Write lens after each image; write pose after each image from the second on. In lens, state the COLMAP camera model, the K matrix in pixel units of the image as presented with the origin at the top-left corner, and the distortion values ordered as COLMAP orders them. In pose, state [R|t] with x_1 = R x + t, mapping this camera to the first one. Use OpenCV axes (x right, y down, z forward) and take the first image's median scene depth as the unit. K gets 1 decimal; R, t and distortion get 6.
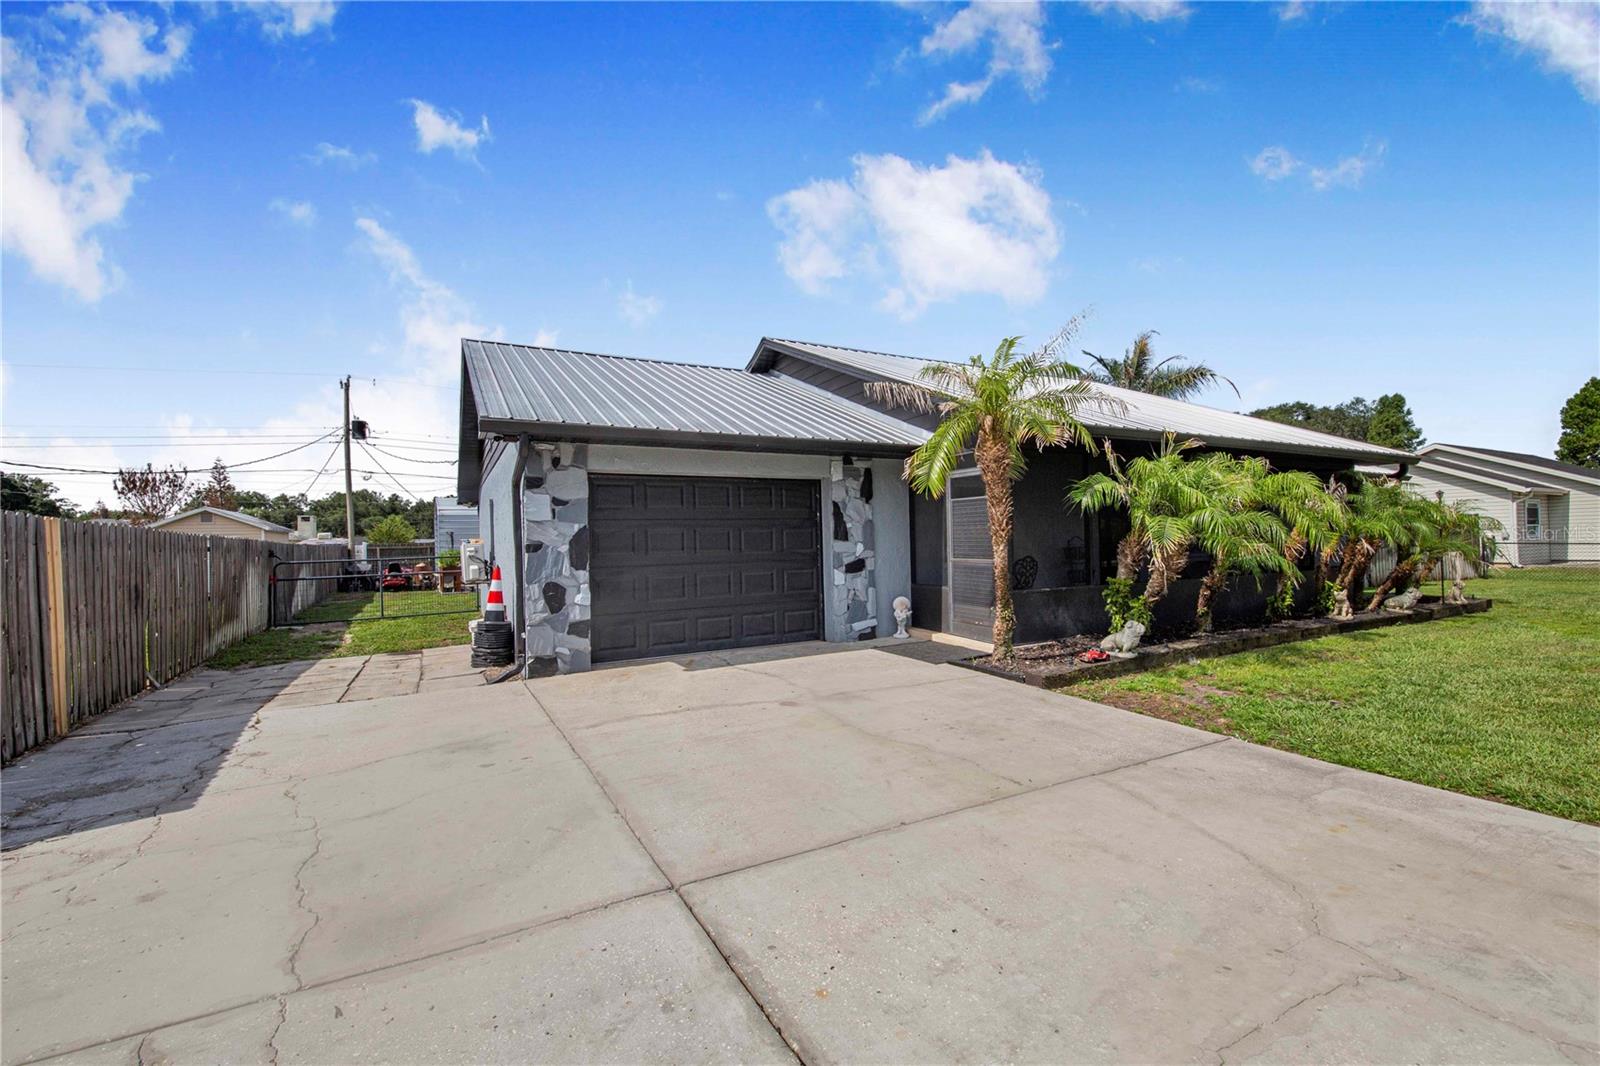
lens RADIAL K [[648.6, 0, 794.1], [0, 648.6, 519.5], [0, 0, 1]] dist [0.021591, -0.015734]
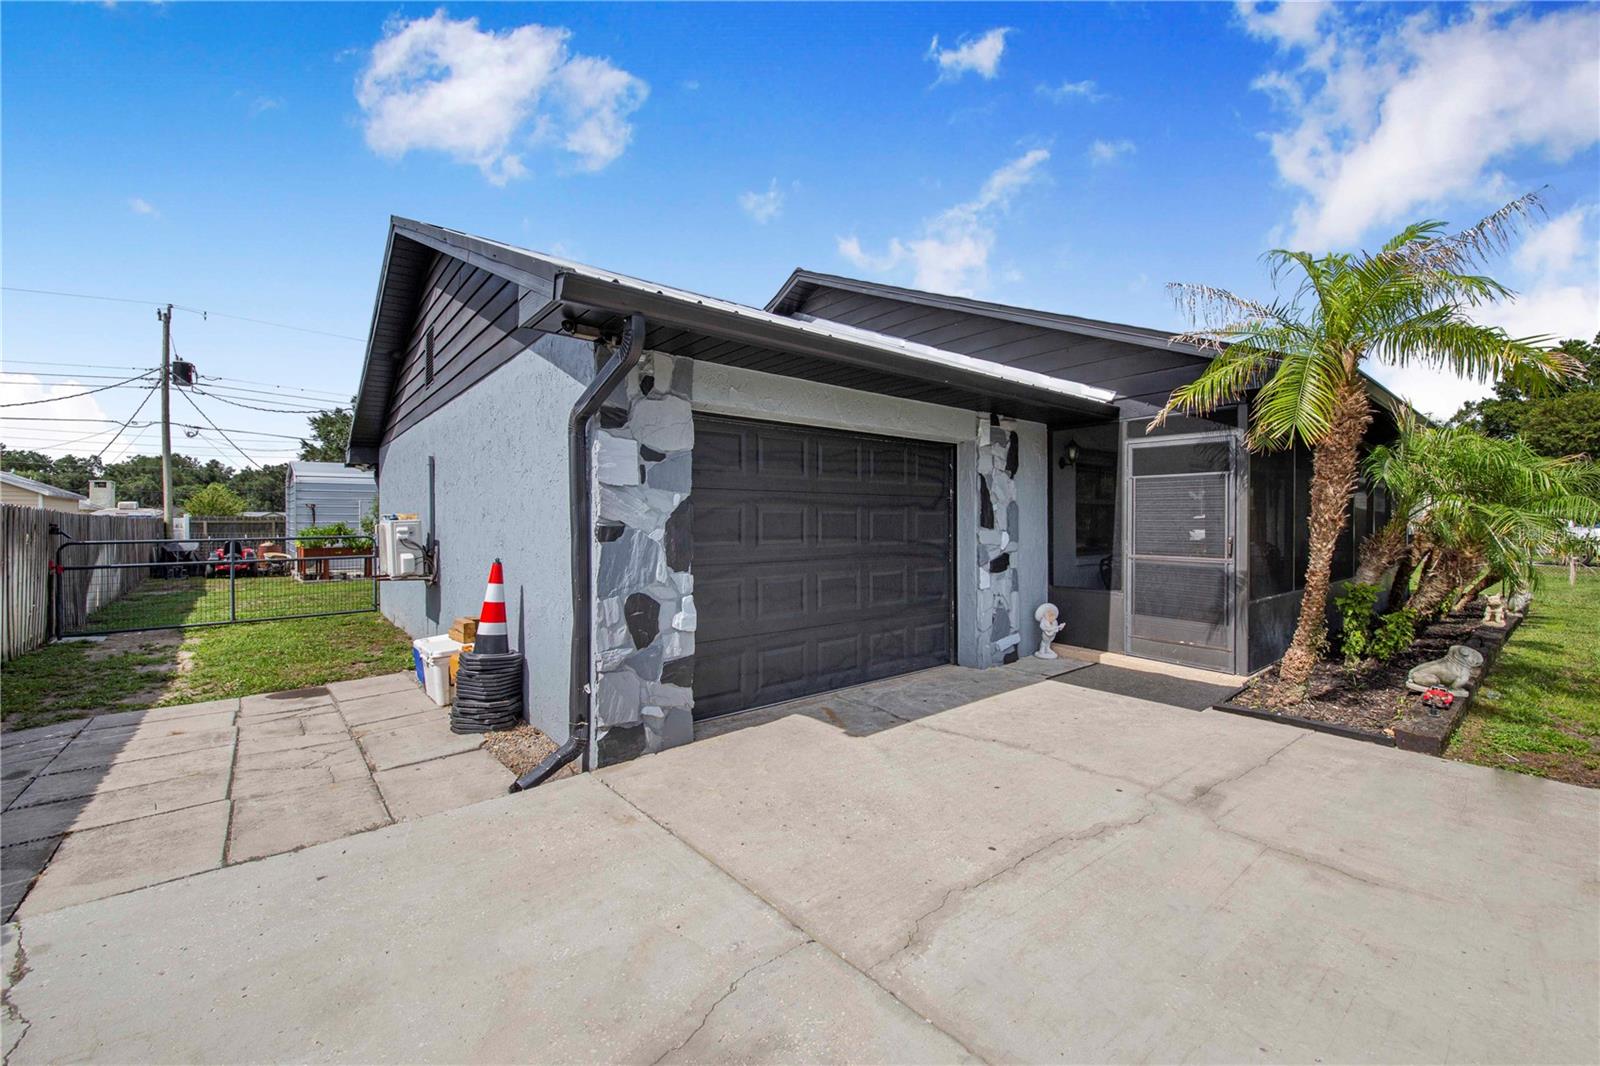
lens RADIAL K [[634.1, 0, 797.1], [0, 634.1, 507.6], [0, 0, 1]] dist [0.014598, -0.014346]
pose [[0.980869, 0.024990, 0.193058, -0.273925], [-0.026370, 0.999642, 0.004581, 0.011656], [-0.192874, -0.009584, 0.981177, 0.338590]]
